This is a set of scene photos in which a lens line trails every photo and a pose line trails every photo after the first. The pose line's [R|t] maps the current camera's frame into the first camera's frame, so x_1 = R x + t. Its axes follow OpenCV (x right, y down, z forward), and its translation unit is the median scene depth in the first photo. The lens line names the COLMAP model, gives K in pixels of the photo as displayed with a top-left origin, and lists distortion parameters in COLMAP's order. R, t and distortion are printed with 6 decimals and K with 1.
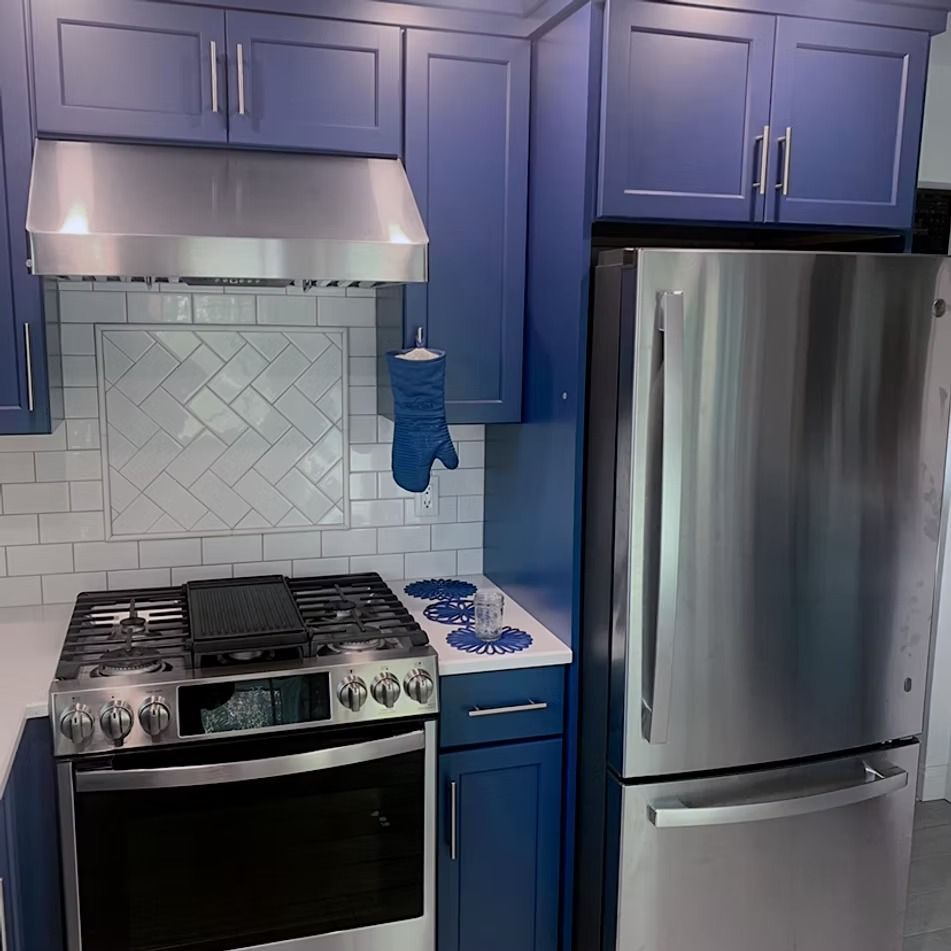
lens RADIAL K [[979.8, 0, 475.9], [0, 979.8, 482.9], [0, 0, 1]] dist [0.055019, 0.000000]
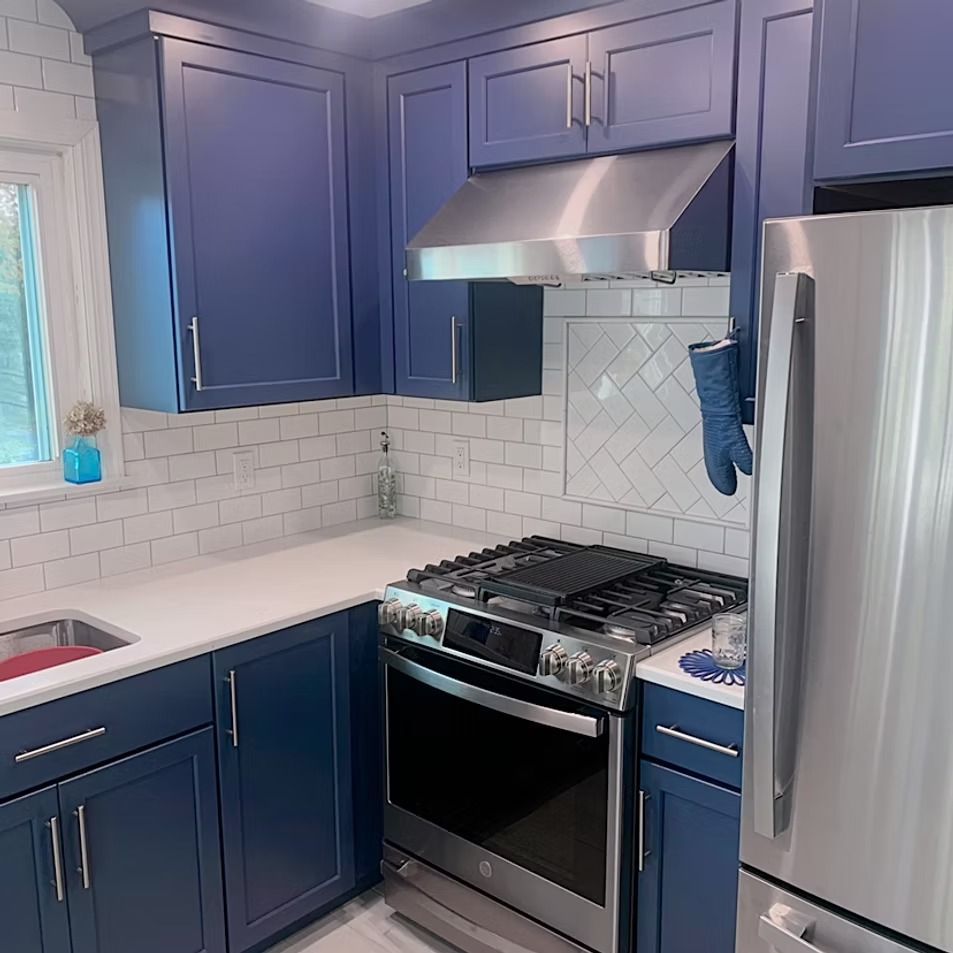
lens RADIAL K [[981.9, 0, 475.0], [0, 981.9, 468.7], [0, 0, 1]] dist [0.055019, 0.000000]
pose [[0.486766, 0.126810, -0.864279, 0.612587], [-0.132868, 0.988643, 0.070225, -0.047688], [0.863368, 0.080652, 0.498087, 0.318029]]
